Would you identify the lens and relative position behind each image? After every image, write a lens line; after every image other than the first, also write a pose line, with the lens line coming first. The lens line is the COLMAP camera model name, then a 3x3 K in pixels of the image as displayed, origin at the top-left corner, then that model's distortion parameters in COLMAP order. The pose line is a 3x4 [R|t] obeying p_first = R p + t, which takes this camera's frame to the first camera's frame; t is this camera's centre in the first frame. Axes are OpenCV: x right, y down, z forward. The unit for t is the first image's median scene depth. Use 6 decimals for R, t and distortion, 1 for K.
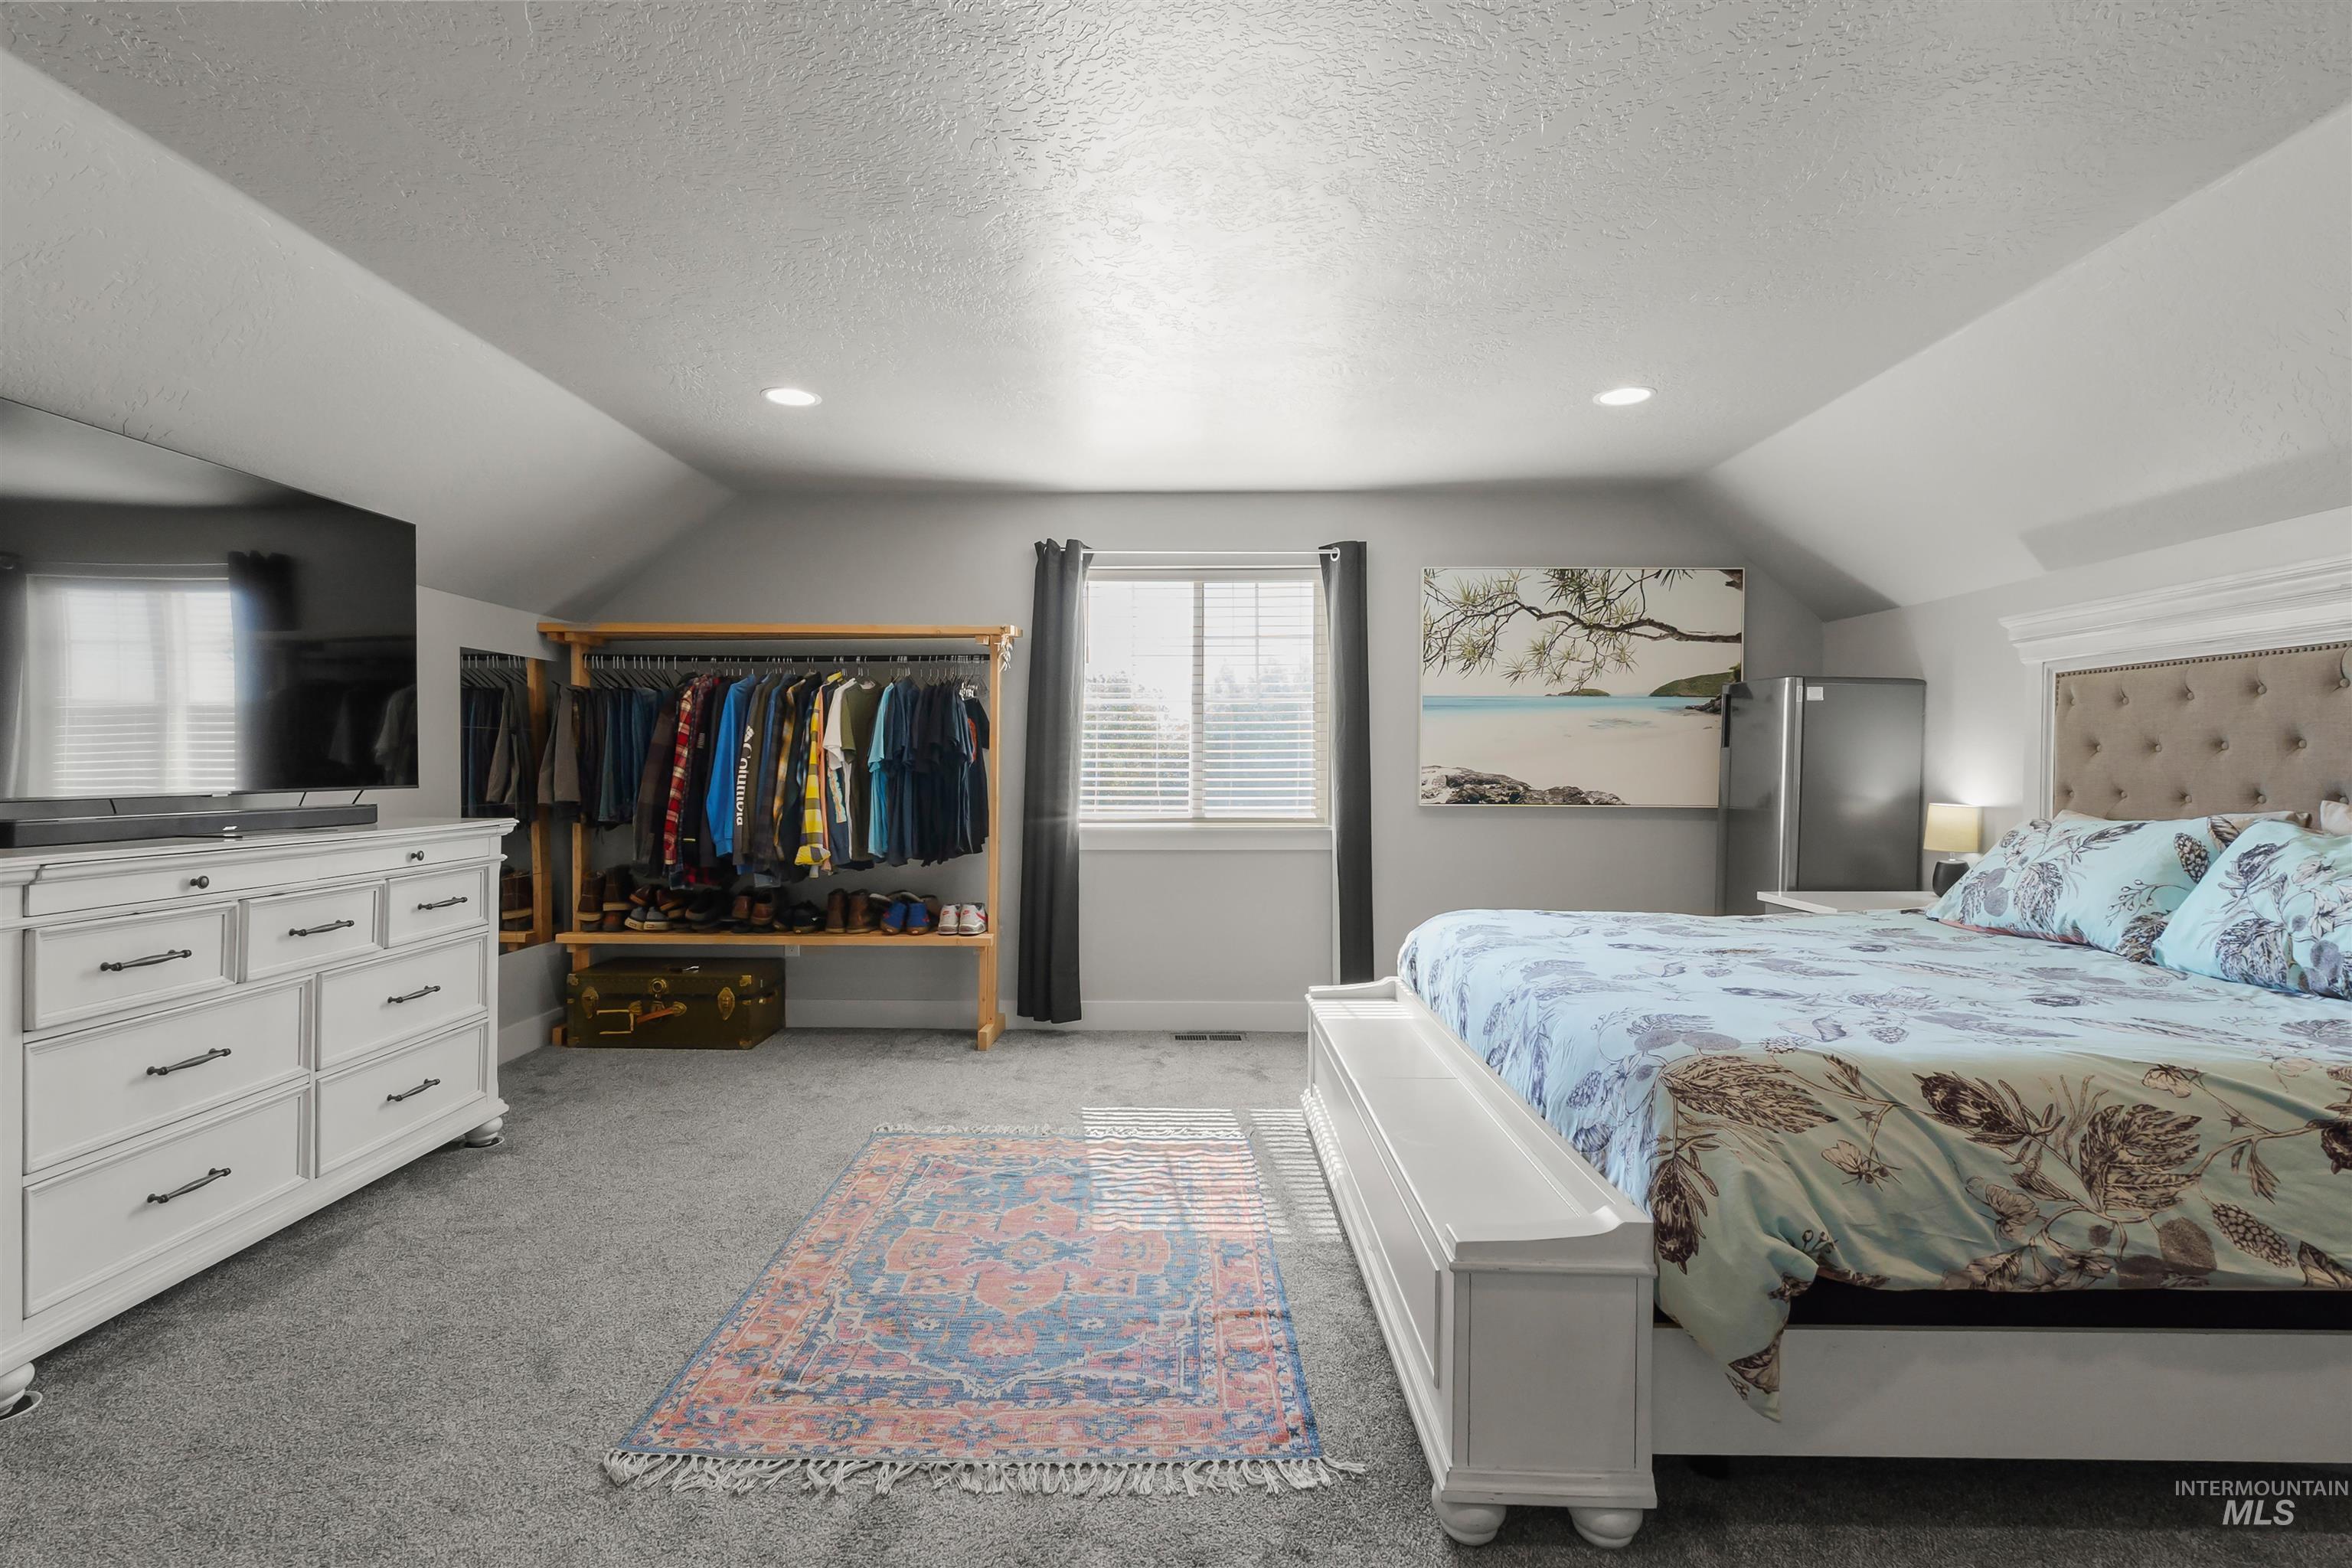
lens RADIAL K [[1123.4, 0, 1162.3], [0, 1123.4, 772.7], [0, 0, 1]] dist [0.000629, 0.000176]
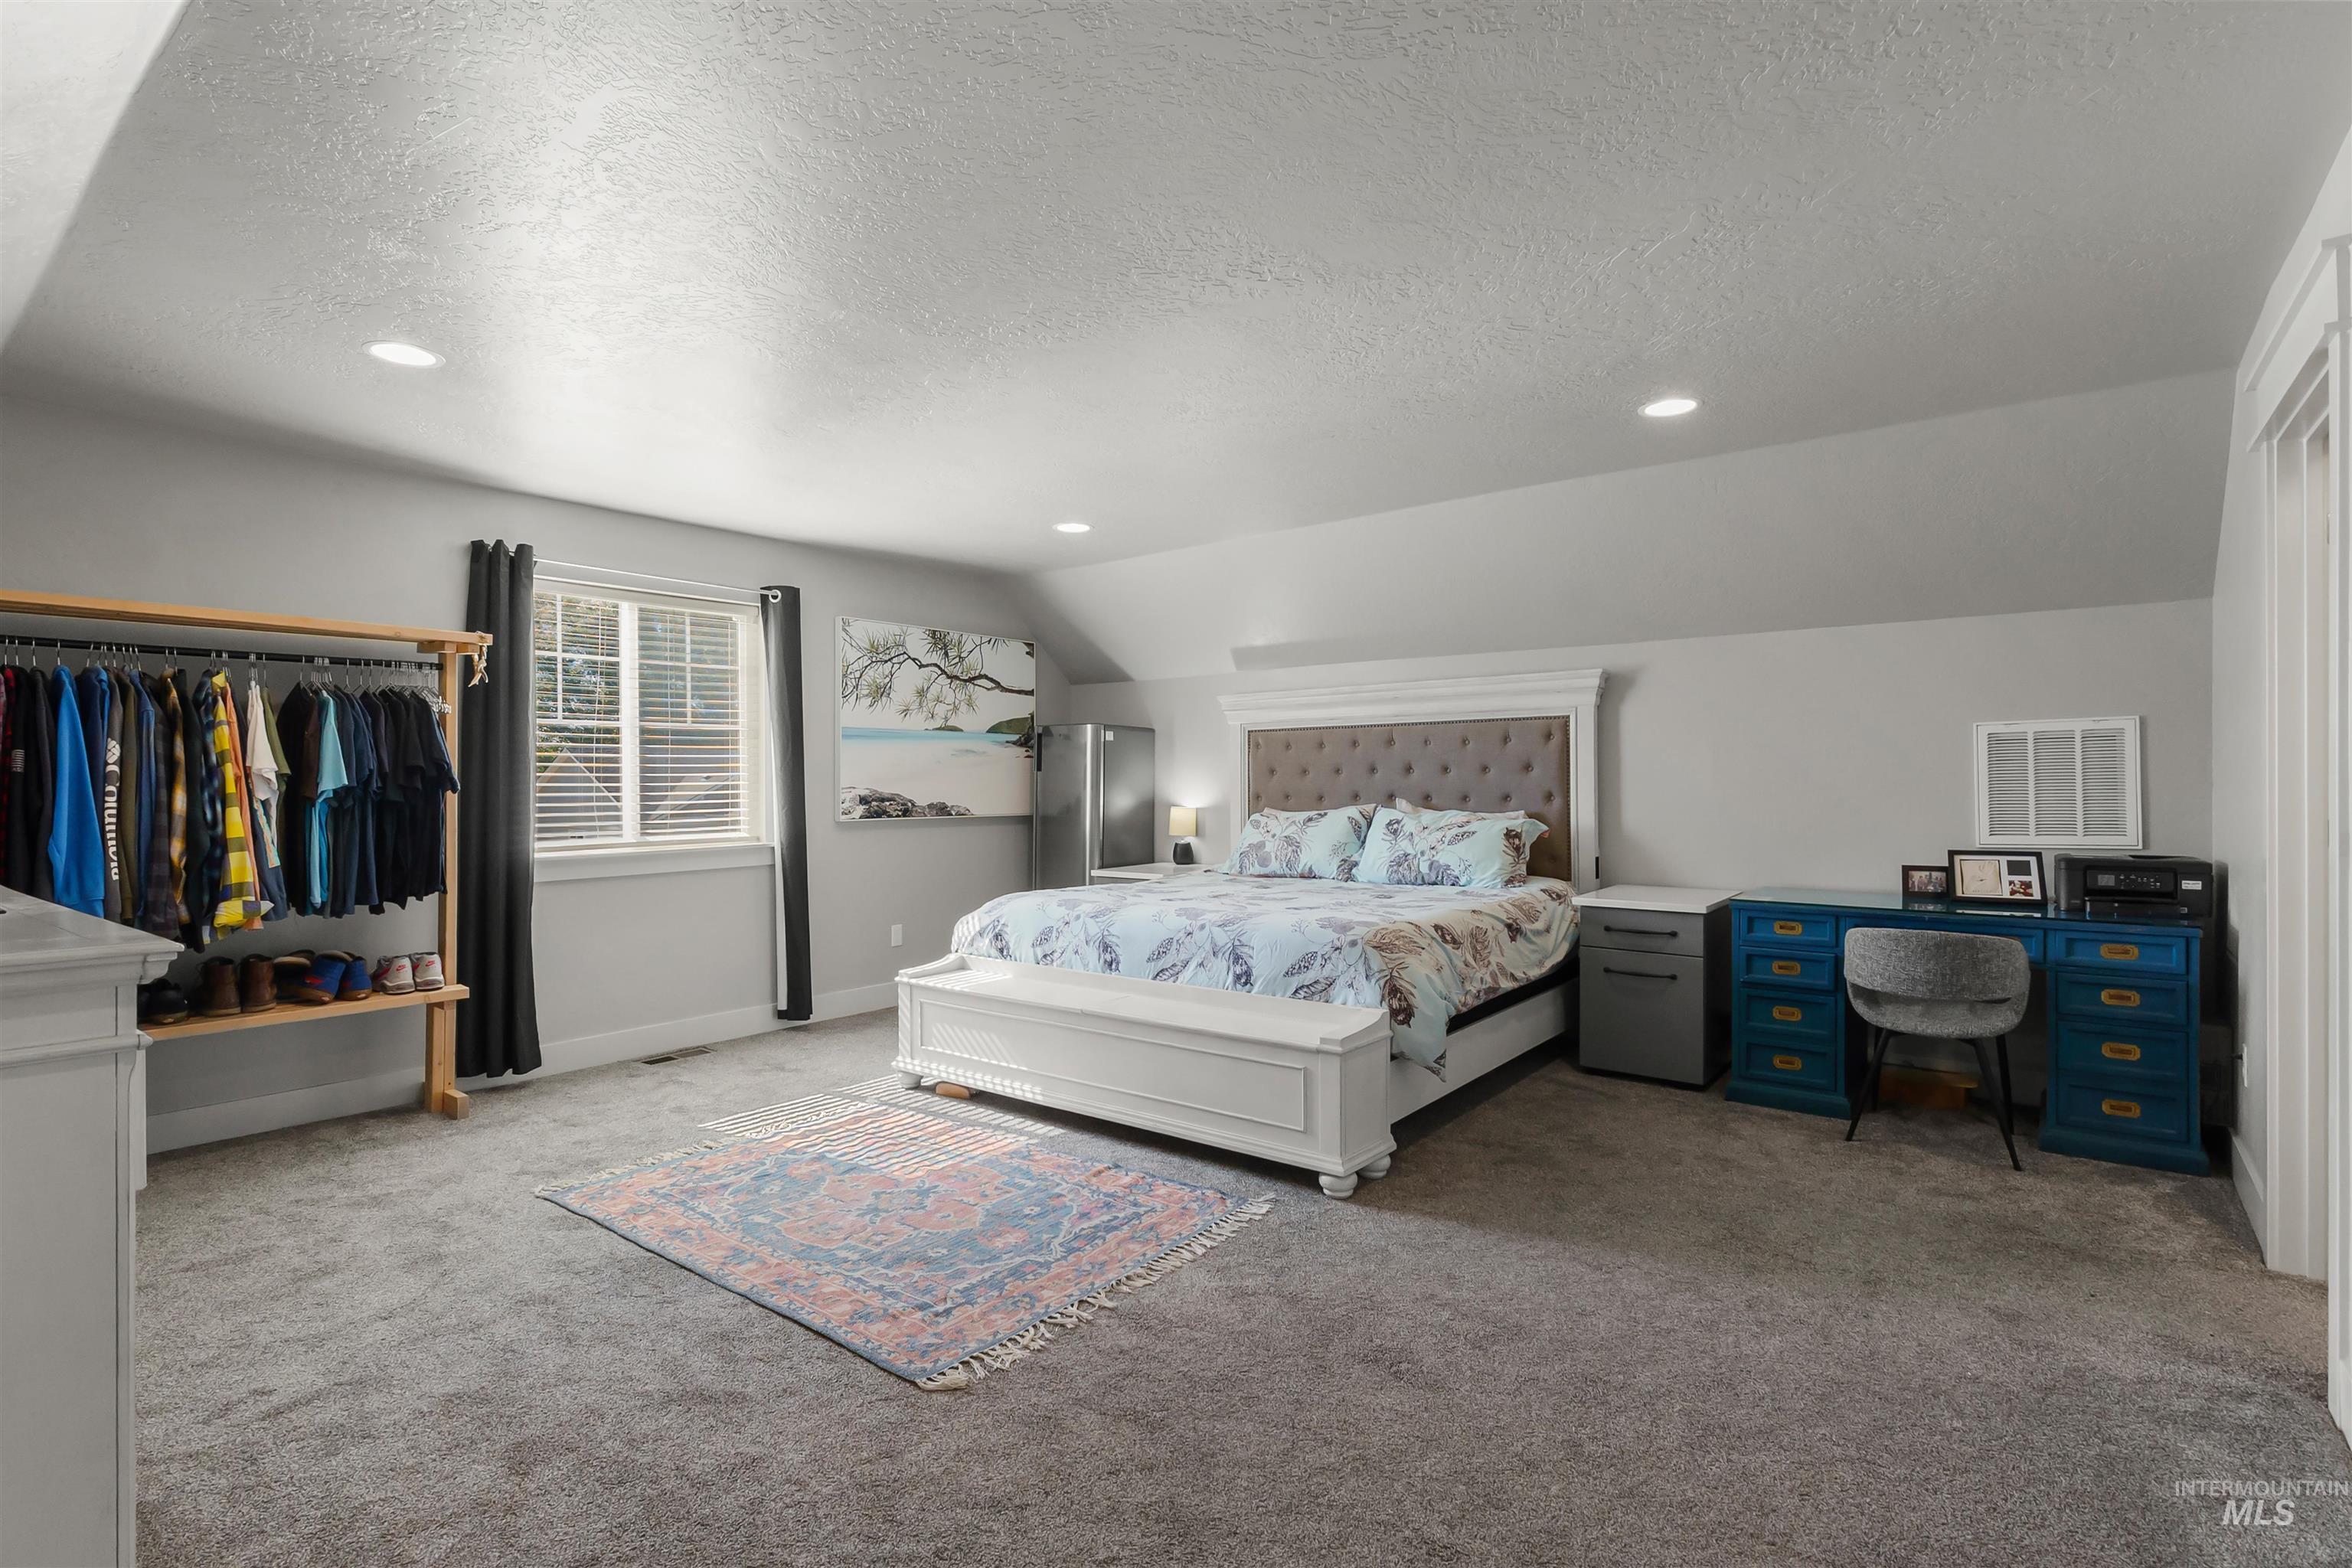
lens RADIAL K [[1123.4, 0, 1162.3], [0, 1123.4, 772.7], [0, 0, 1]] dist [0.000629, 0.000176]
pose [[0.605137, -0.000457, 0.796121, -0.663571], [0.014267, 0.999845, -0.010271, -0.005582], [-0.795994, 0.017574, 0.605050, 0.044336]]
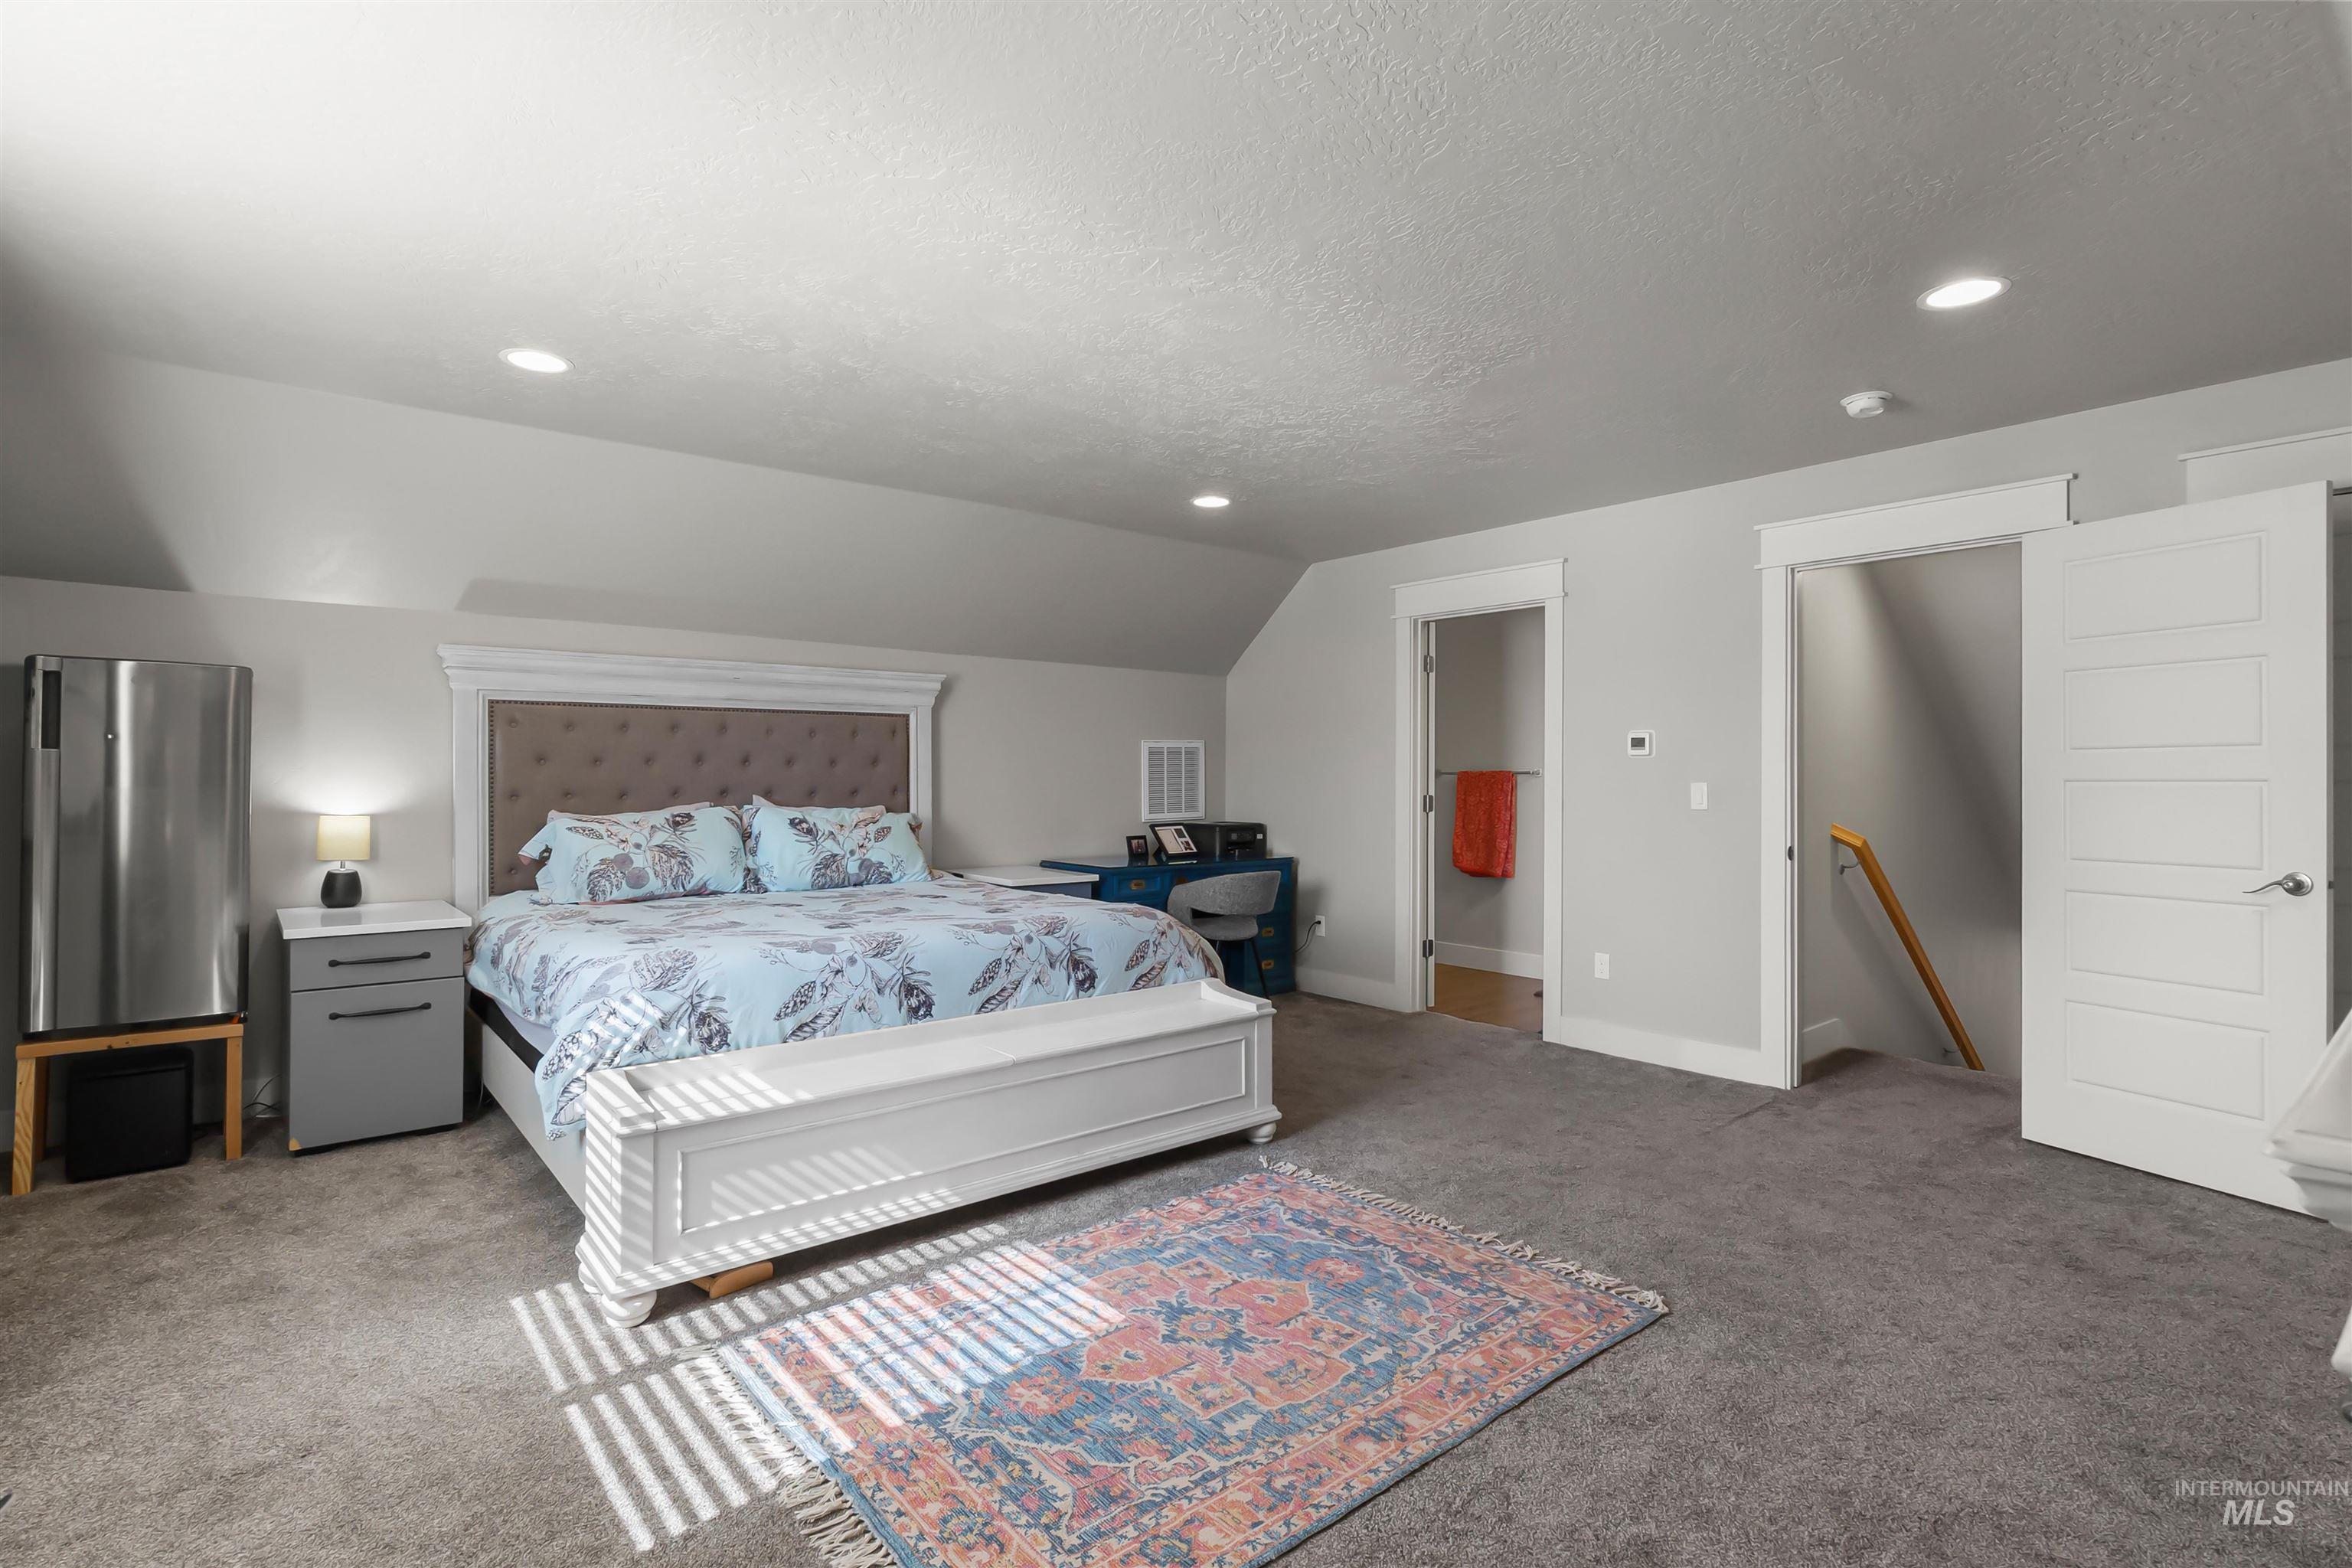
lens RADIAL K [[1112.2, 0, 1165.6], [0, 1112.2, 772.3], [0, 0, 1]] dist [-0.000525, -0.000015]
pose [[-0.651369, -0.001783, 0.758759, -0.572099], [0.001216, 0.999994, 0.003393, -0.012227], [-0.758760, 0.003133, -0.651362, 1.191892]]
